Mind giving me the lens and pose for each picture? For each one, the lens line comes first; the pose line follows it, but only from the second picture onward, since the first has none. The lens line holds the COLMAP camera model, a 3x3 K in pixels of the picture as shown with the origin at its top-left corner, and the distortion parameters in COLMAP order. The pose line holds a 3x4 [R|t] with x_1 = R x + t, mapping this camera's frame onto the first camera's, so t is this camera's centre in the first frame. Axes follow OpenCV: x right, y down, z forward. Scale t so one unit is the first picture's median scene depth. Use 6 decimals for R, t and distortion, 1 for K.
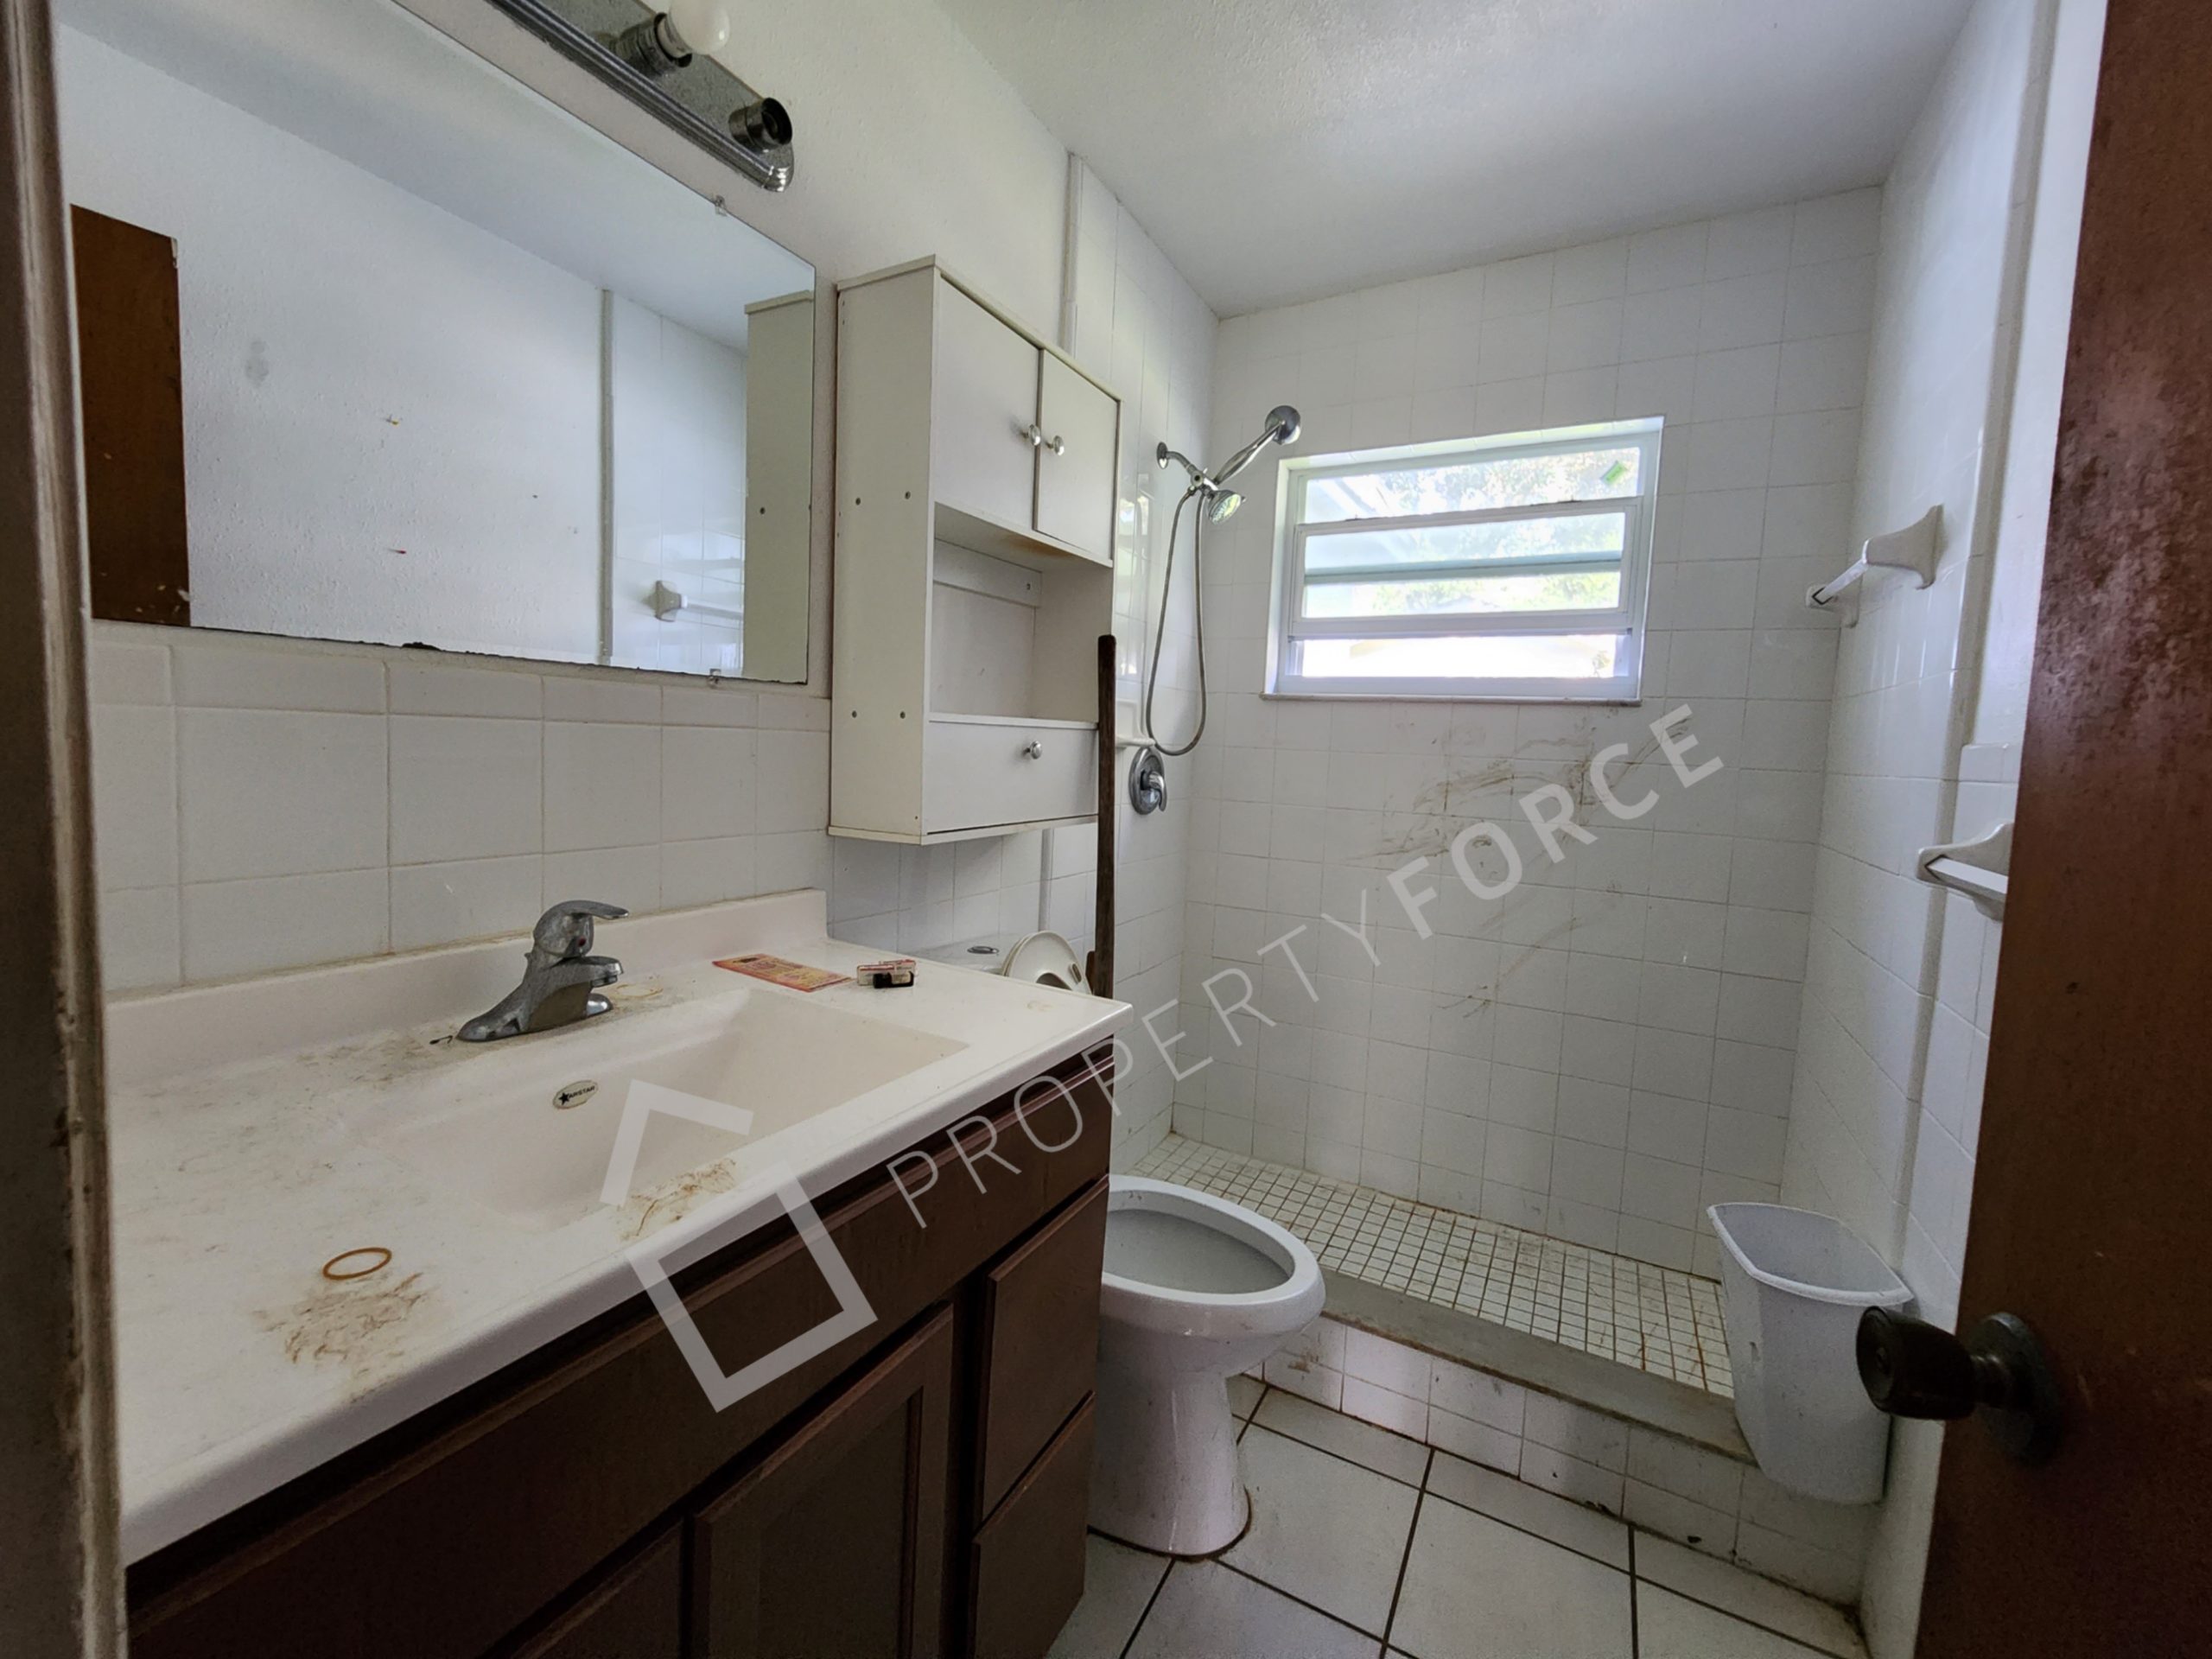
lens RADIAL K [[907.5, 0, 1105.8], [0, 907.5, 819.1], [0, 0, 1]] dist [-0.002586, -0.000065]
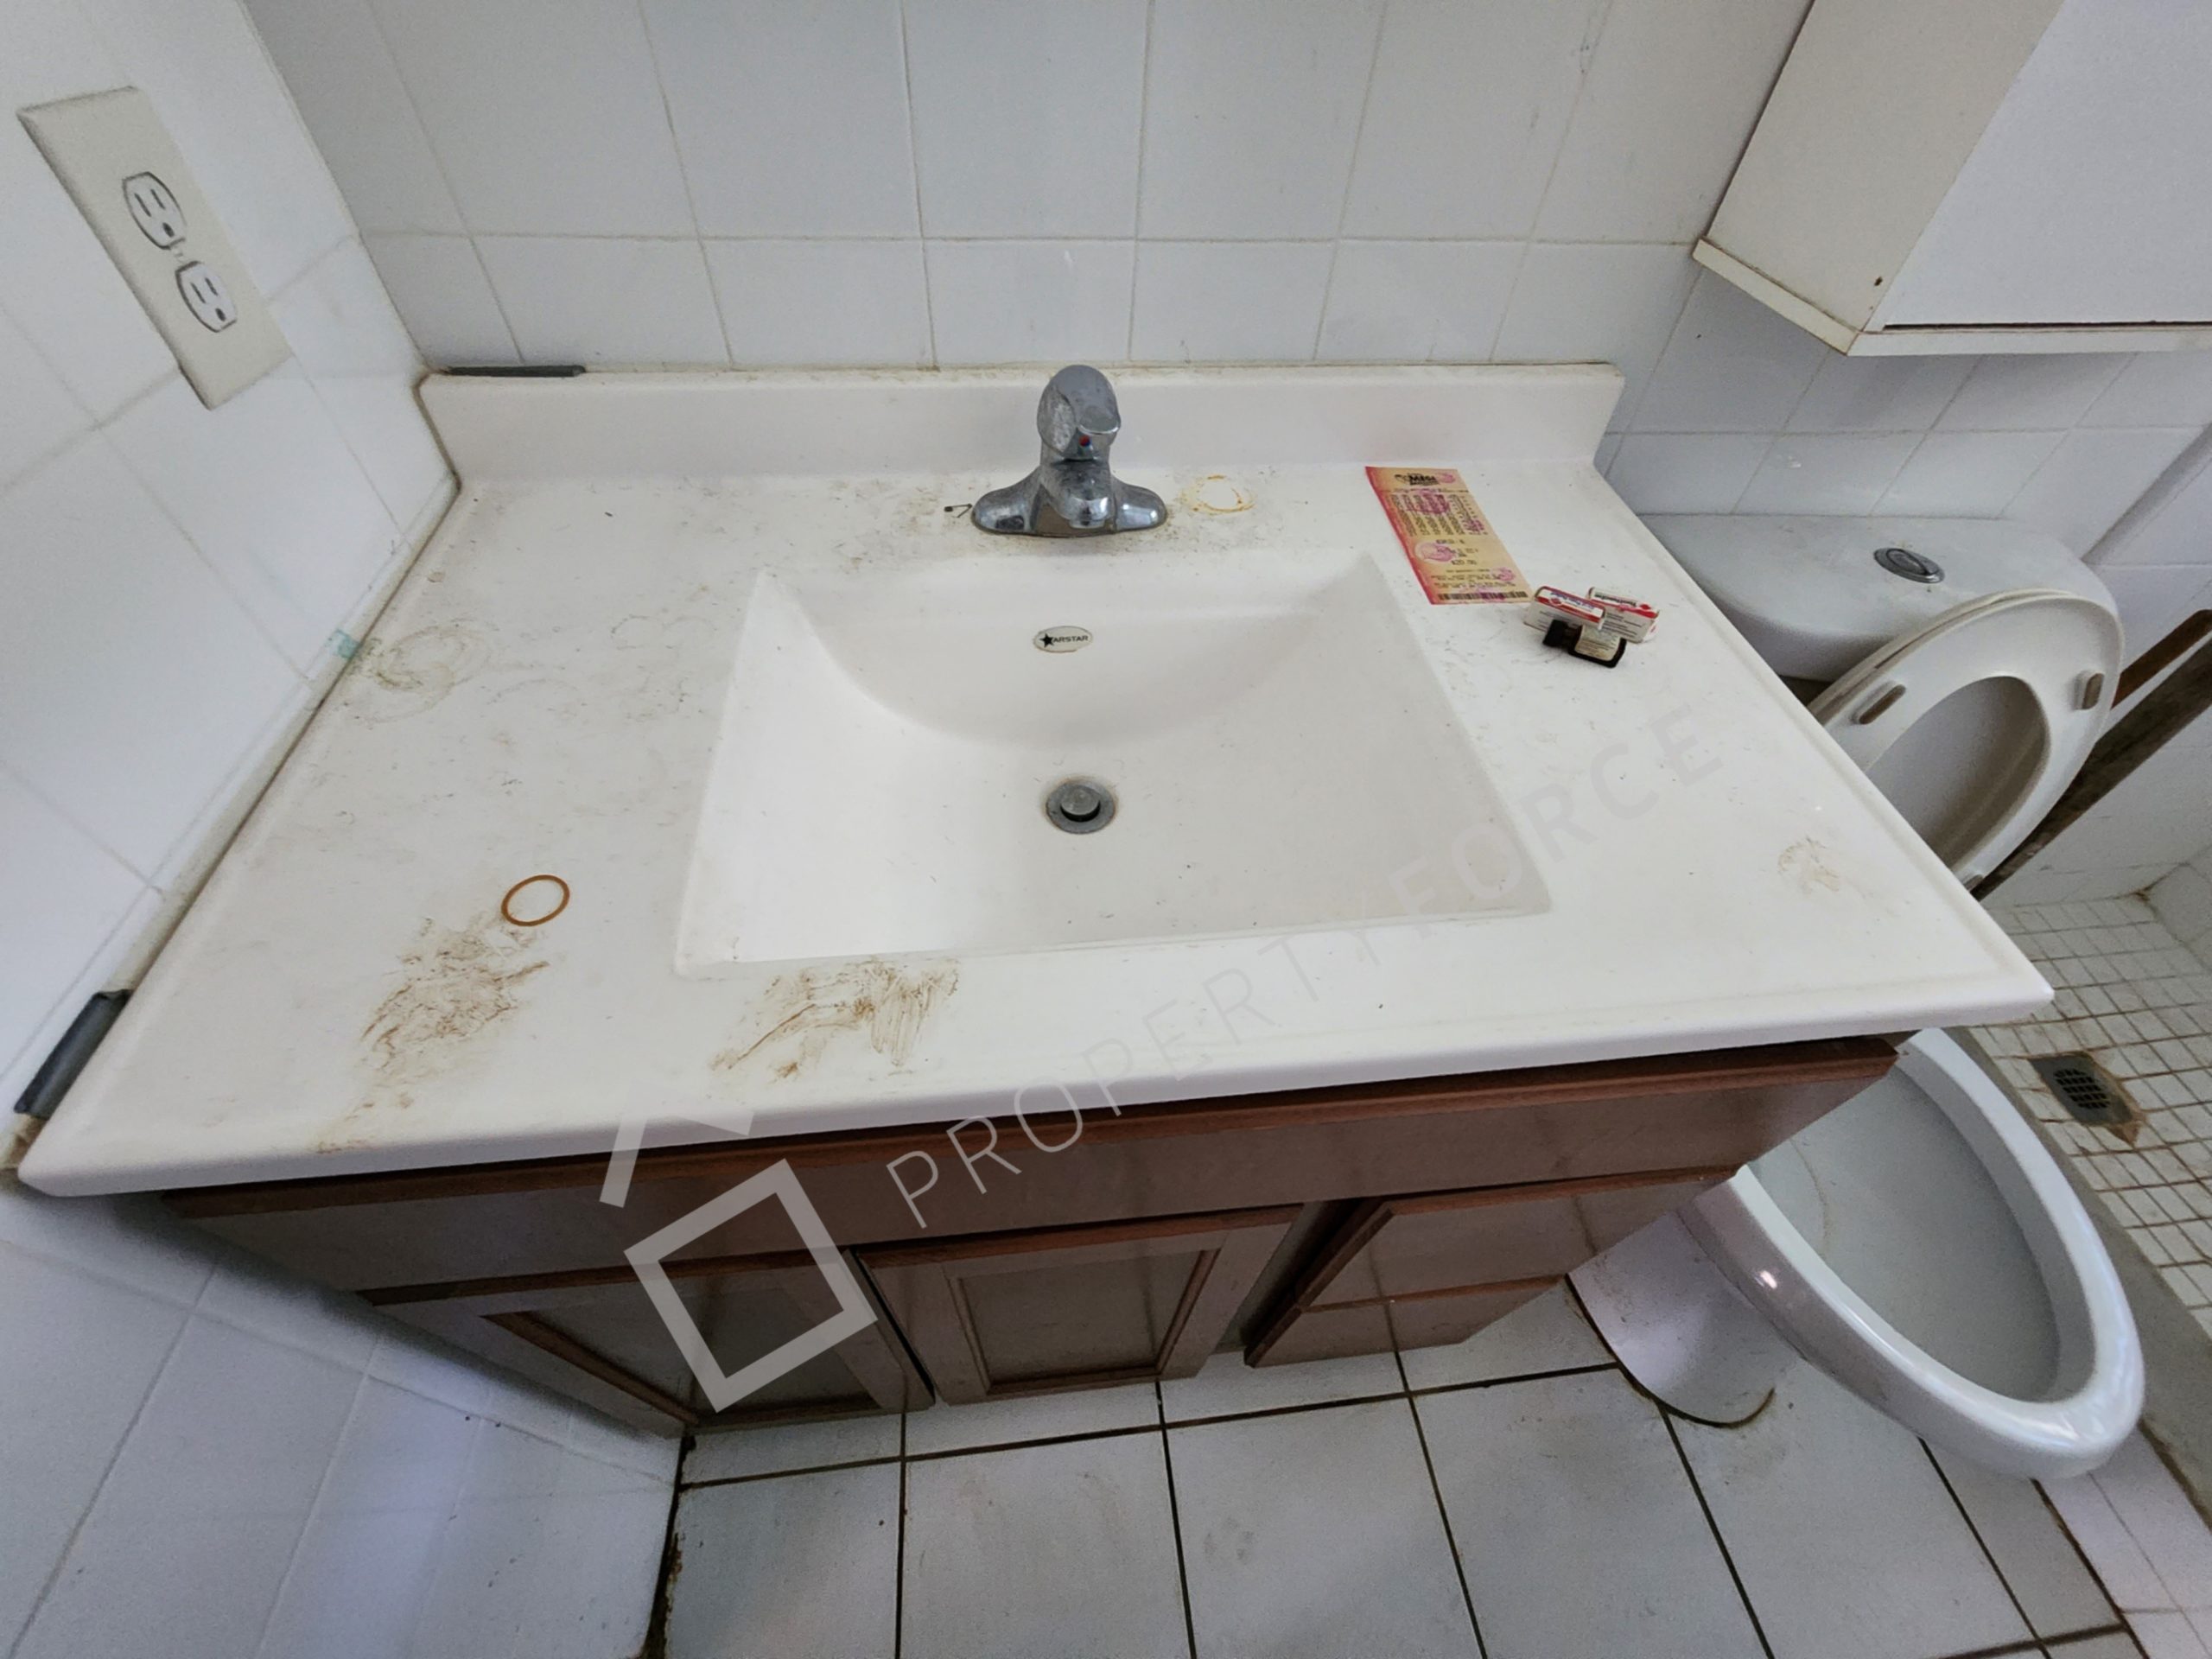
lens RADIAL K [[907.5, 0, 1101.7], [0, 907.5, 816.3], [0, 0, 1]] dist [-0.002586, -0.000065]
pose [[0.574643, 0.597109, -0.559684, -0.048296], [-0.080379, 0.721743, 0.687478, -0.118206], [0.814447, -0.350068, 0.462740, 0.622608]]
